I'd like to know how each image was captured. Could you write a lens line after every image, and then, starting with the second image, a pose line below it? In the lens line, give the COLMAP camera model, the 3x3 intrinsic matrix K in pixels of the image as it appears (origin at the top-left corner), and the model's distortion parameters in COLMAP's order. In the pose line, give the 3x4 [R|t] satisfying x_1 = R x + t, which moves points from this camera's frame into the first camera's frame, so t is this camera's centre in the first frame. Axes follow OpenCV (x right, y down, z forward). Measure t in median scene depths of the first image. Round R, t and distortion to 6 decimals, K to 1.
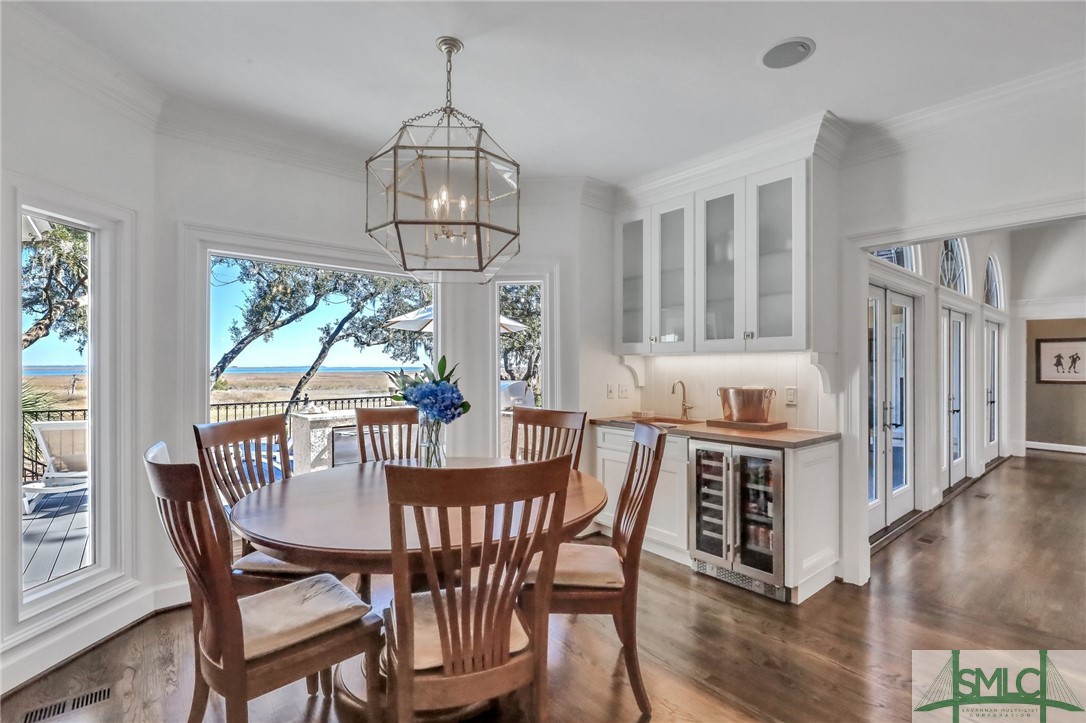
lens RADIAL K [[500.1, 0, 543.0], [0, 500.1, 361.5], [0, 0, 1]] dist [-0.000301, 0.000041]
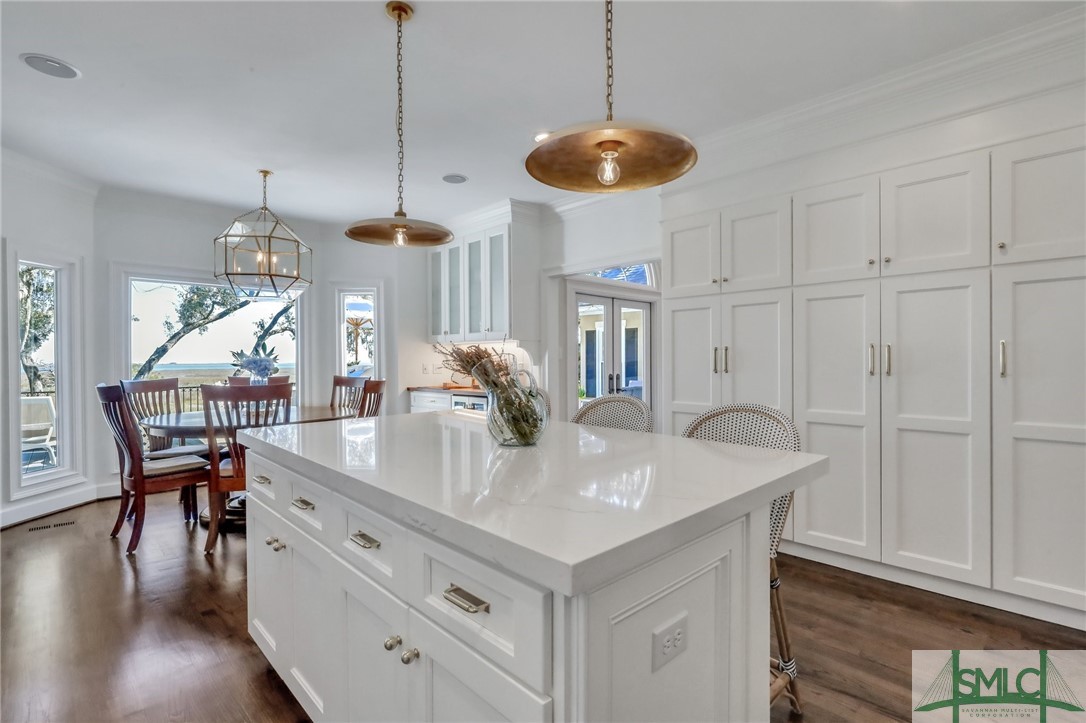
lens RADIAL K [[521.0, 0, 543.0], [0, 521.0, 361.5], [0, 0, 1]] dist [0.000427, 0.000814]
pose [[0.998008, -0.005528, 0.062845, 0.395361], [0.004843, 0.999927, 0.011054, 0.024102], [-0.062901, -0.010727, 0.997962, -0.544763]]
